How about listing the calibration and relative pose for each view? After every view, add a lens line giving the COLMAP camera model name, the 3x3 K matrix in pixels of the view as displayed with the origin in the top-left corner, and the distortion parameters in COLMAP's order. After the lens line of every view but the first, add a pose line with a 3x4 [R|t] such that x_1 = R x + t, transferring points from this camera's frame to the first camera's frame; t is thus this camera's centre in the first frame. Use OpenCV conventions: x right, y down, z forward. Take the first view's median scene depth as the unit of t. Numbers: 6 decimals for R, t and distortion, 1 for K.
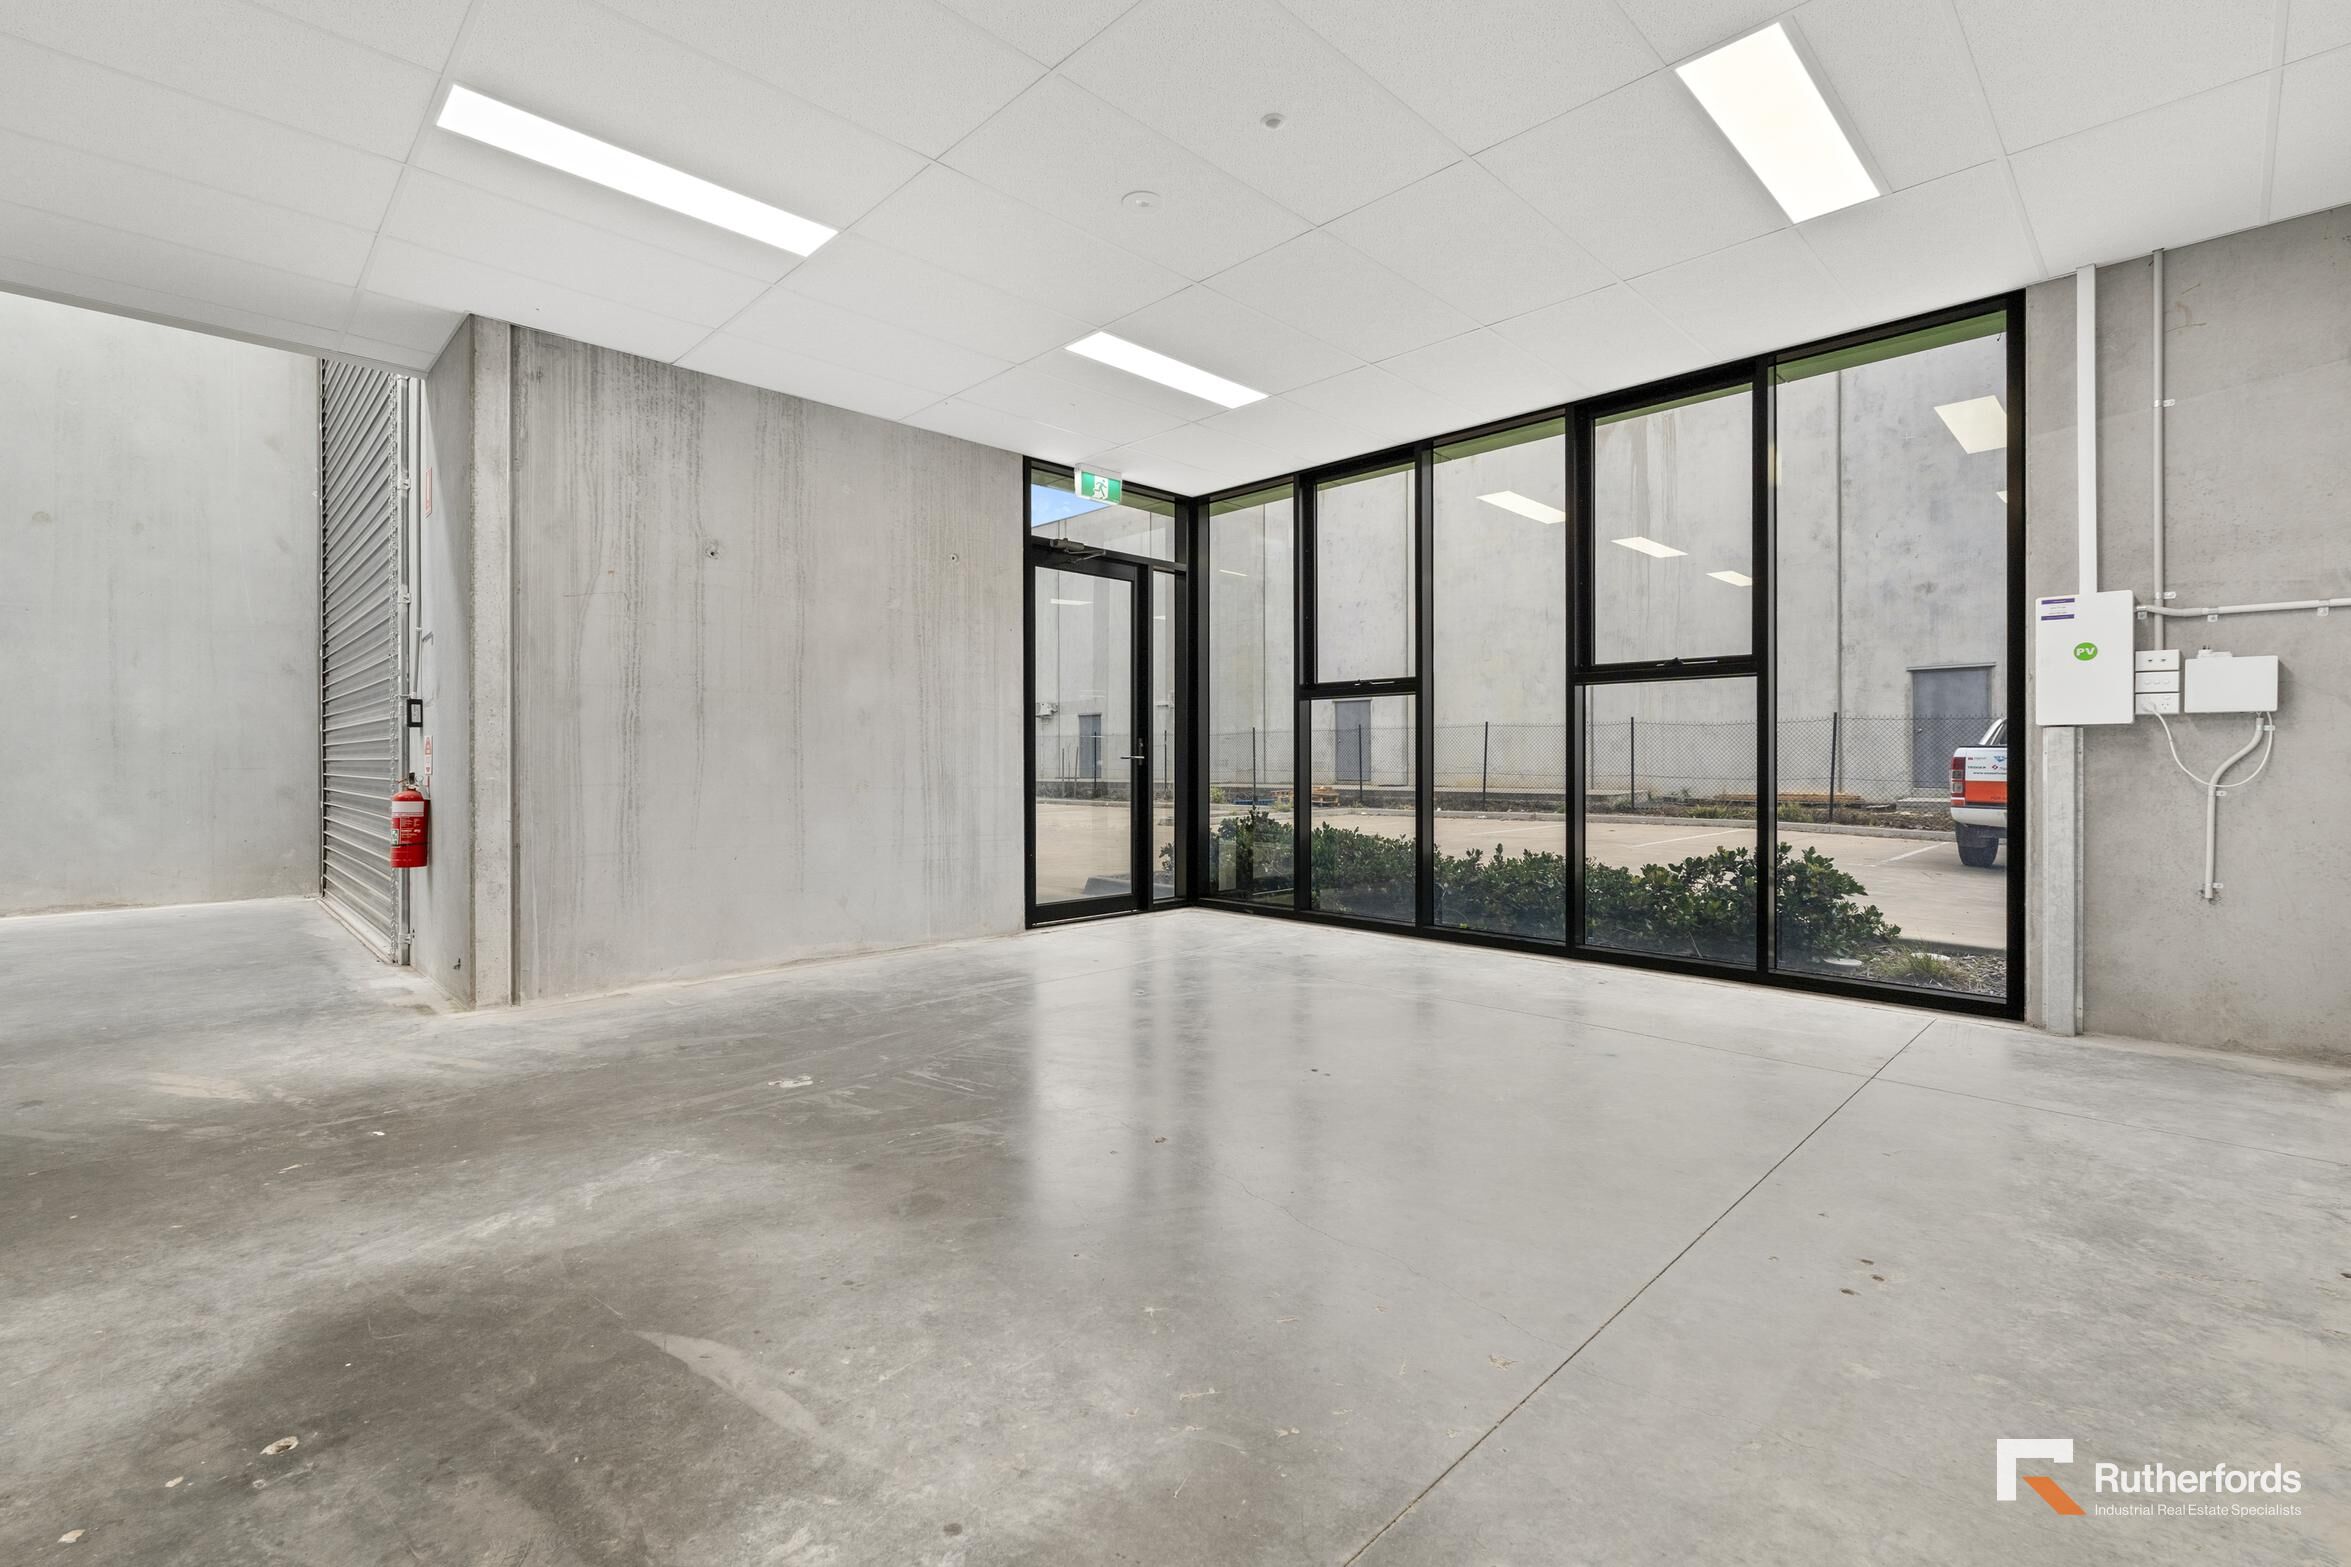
lens RADIAL K [[1015.3, 0, 1167.8], [0, 1015.3, 768.8], [0, 0, 1]] dist [-0.010787, 0.000147]
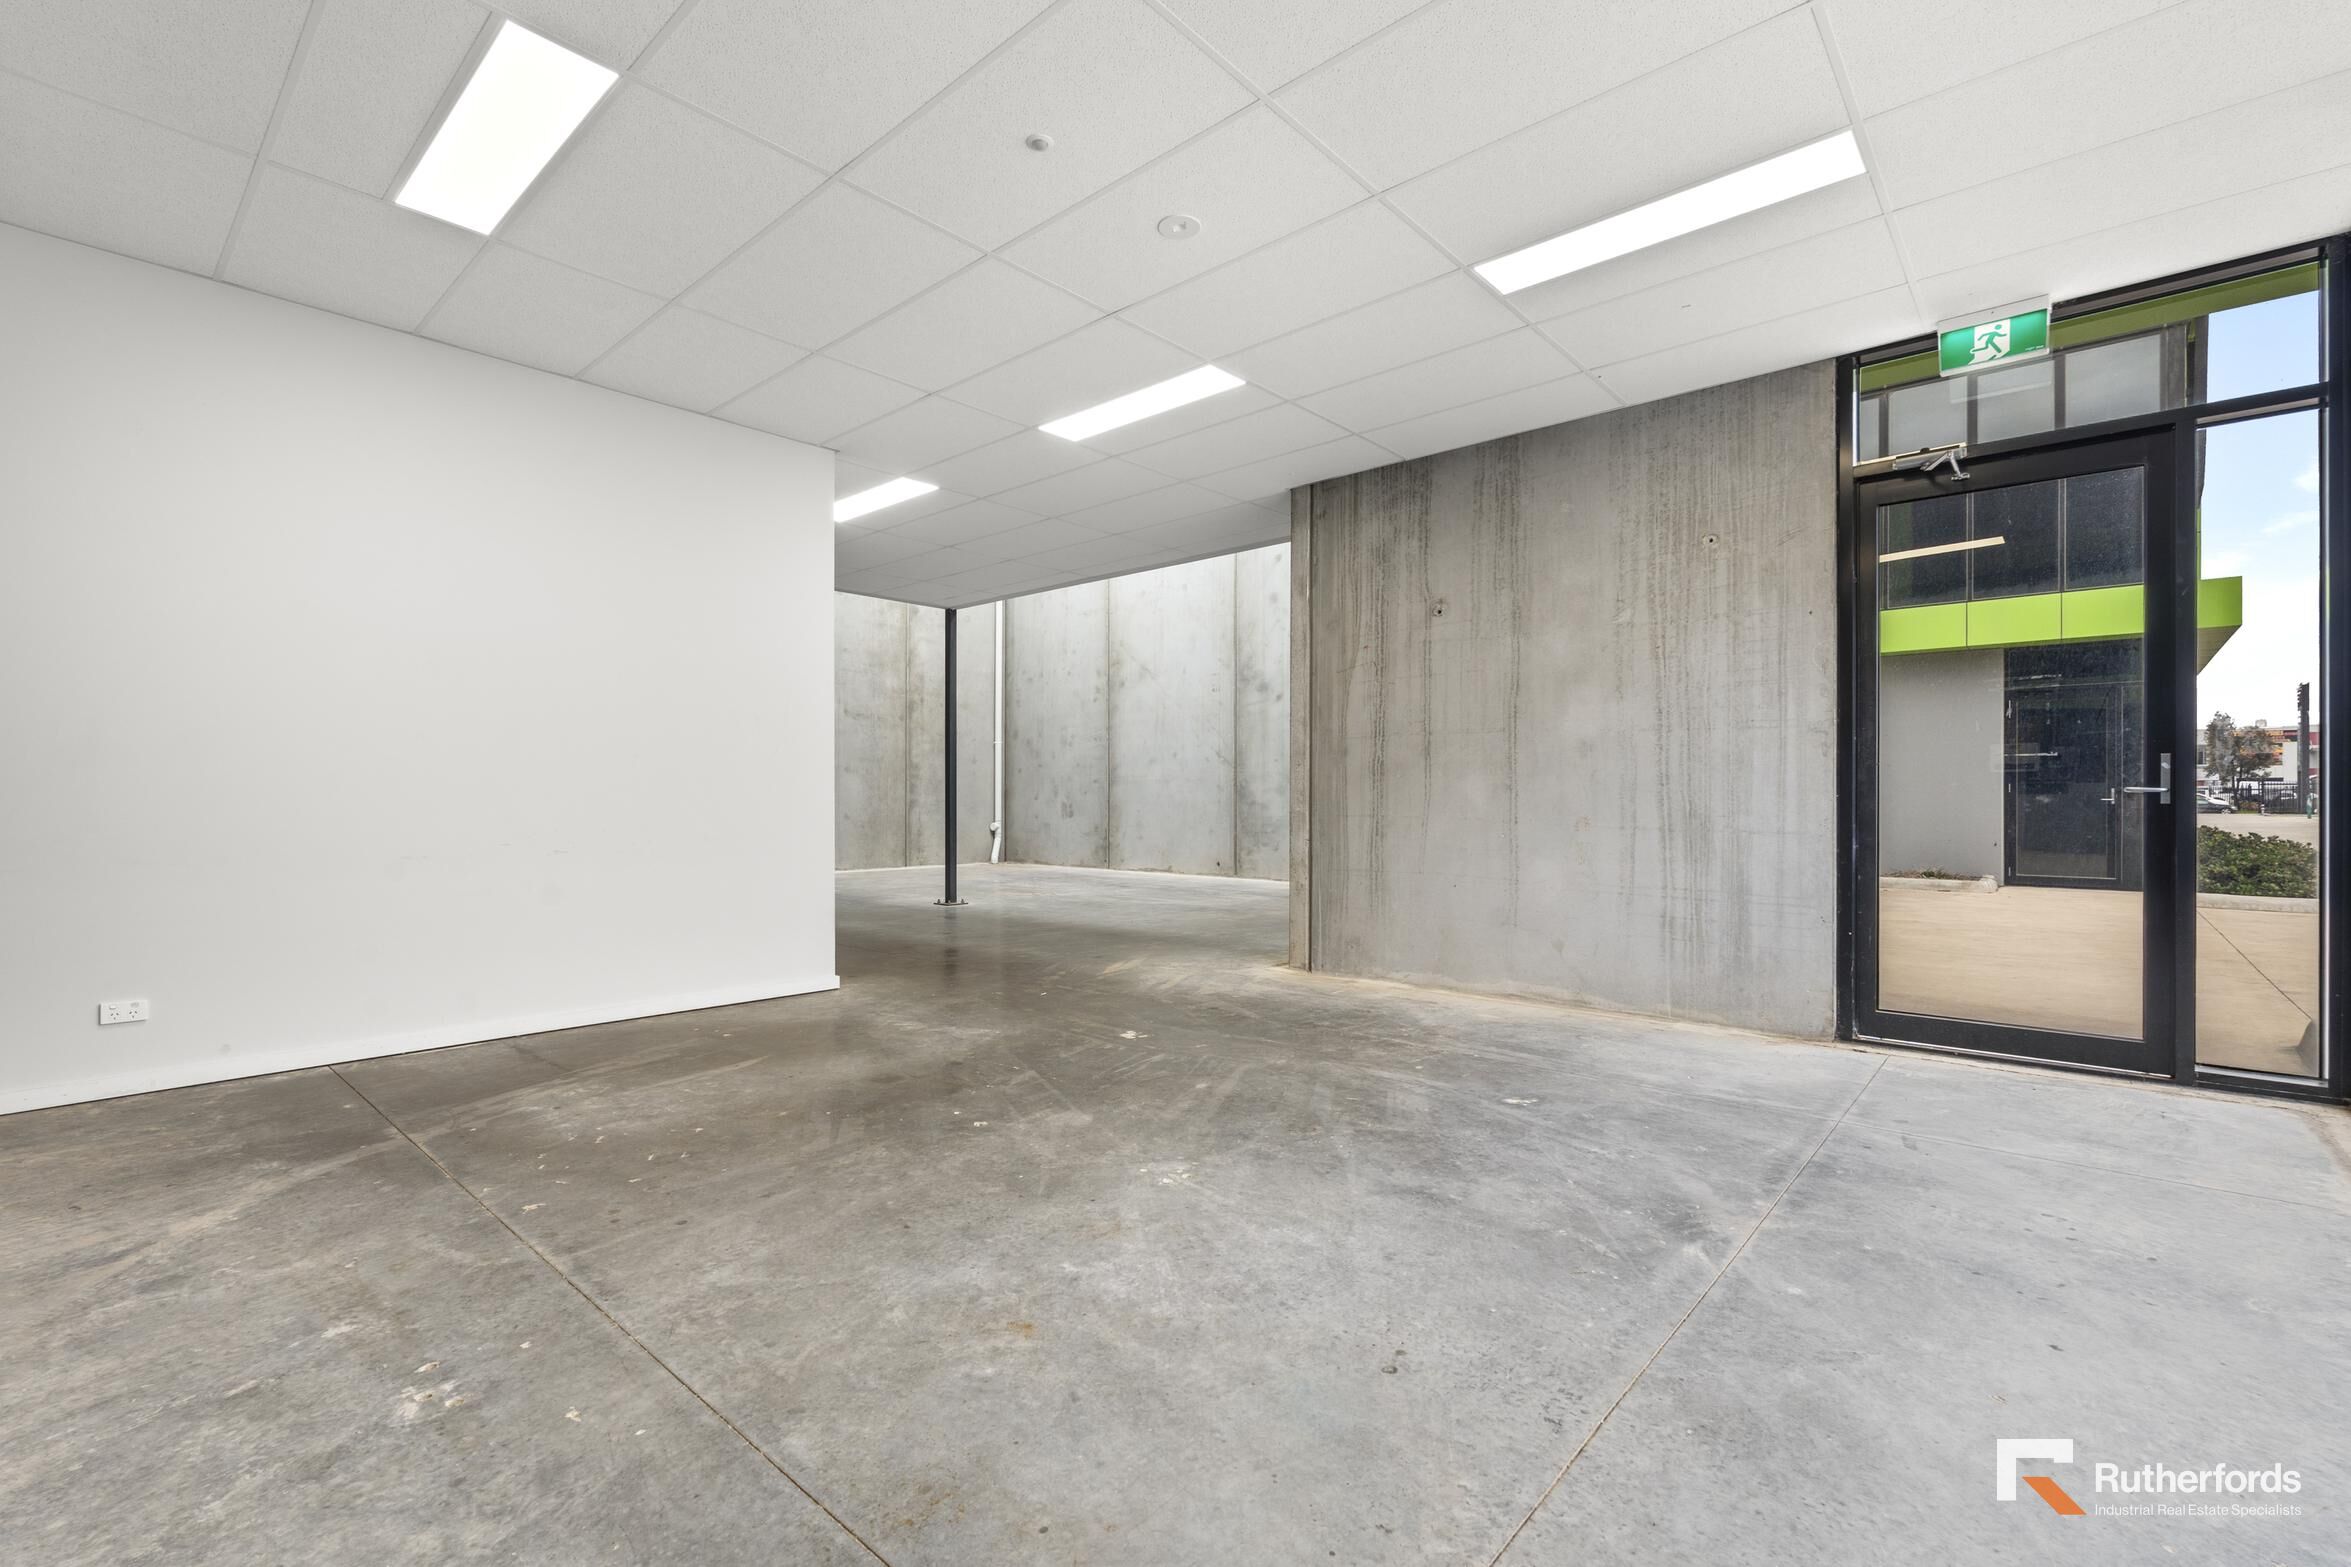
lens RADIAL K [[1022.5, 0, 1197.4], [0, 1022.5, 800.2], [0, 0, 1]] dist [-0.001189, -0.000236]
pose [[0.084317, 0.005329, -0.996425, 0.673873], [-0.004910, 0.999976, 0.004933, -0.008303], [0.996427, 0.004477, 0.084342, 0.652330]]
